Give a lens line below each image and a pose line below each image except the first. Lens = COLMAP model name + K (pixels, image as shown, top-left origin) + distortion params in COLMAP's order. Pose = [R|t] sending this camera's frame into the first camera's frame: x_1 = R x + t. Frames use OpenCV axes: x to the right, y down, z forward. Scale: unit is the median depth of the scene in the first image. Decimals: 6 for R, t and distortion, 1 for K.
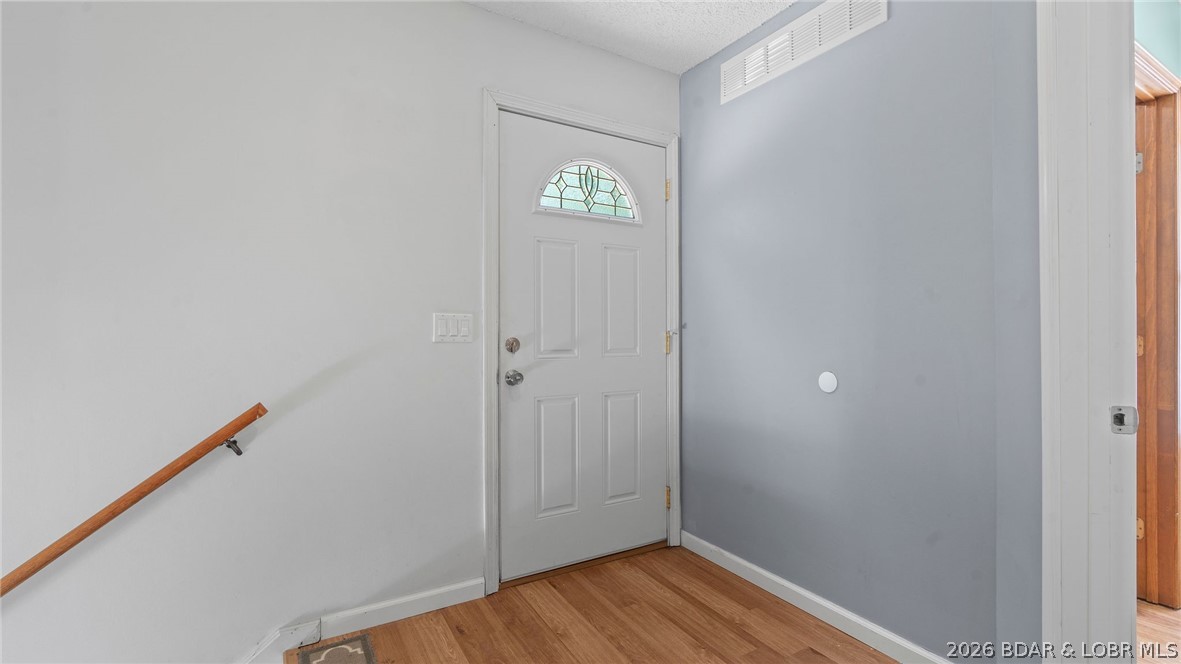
lens RADIAL K [[533.1, 0, 583.8], [0, 533.1, 333.1], [0, 0, 1]] dist [-0.009842, 0.003856]
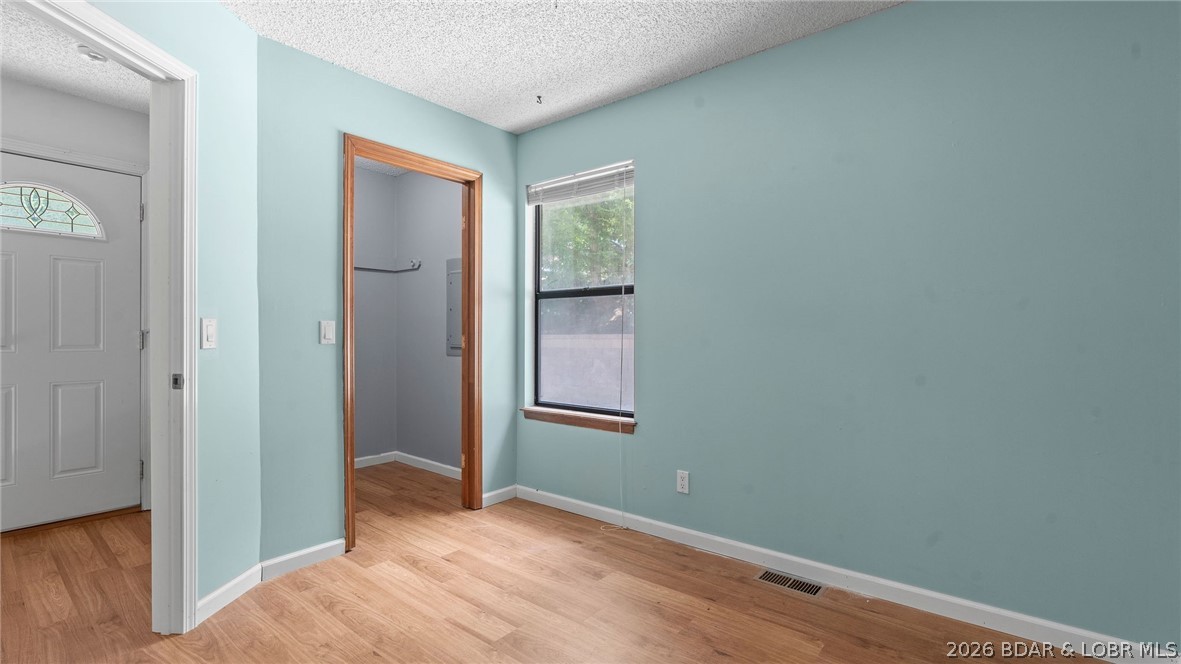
lens RADIAL K [[533.1, 0, 595.8], [0, 533.1, 332.0], [0, 0, 1]] dist [-0.009842, 0.003856]
pose [[0.940159, 0.005393, 0.340695, 0.760247], [-0.004502, 0.999984, -0.003405, -0.000704], [-0.340708, 0.001668, 0.940168, -0.501070]]
